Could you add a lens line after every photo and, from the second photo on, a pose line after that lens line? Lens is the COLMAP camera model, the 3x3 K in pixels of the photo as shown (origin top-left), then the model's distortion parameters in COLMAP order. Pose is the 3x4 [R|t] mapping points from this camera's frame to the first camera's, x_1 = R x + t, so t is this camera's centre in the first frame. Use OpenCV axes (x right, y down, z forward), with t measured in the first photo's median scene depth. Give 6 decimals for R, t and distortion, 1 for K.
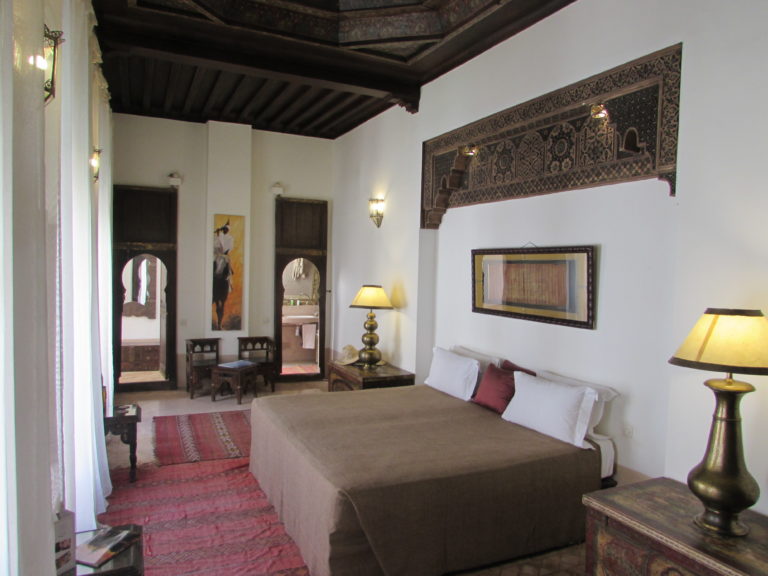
lens RADIAL K [[539.9, 0, 387.6], [0, 539.9, 288.6], [0, 0, 1]] dist [-0.034742, 0.004035]
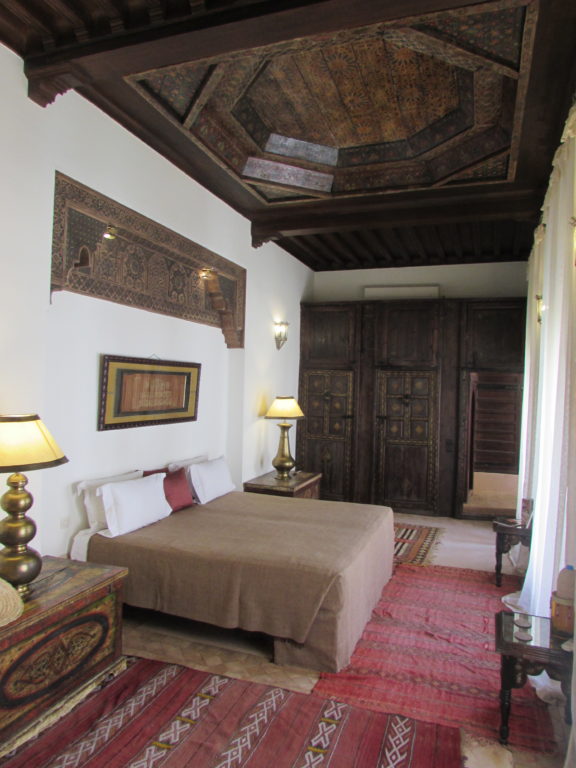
lens RADIAL K [[542.8, 0, 288.0], [0, 542.8, 384.0], [0, 0, 1]] dist [-0.028957, 0.012852]
pose [[-0.702421, -0.046575, 0.710236, -0.704710], [-0.020307, 0.998762, 0.045412, -0.080674], [-0.711472, 0.017475, -0.702497, 1.564951]]
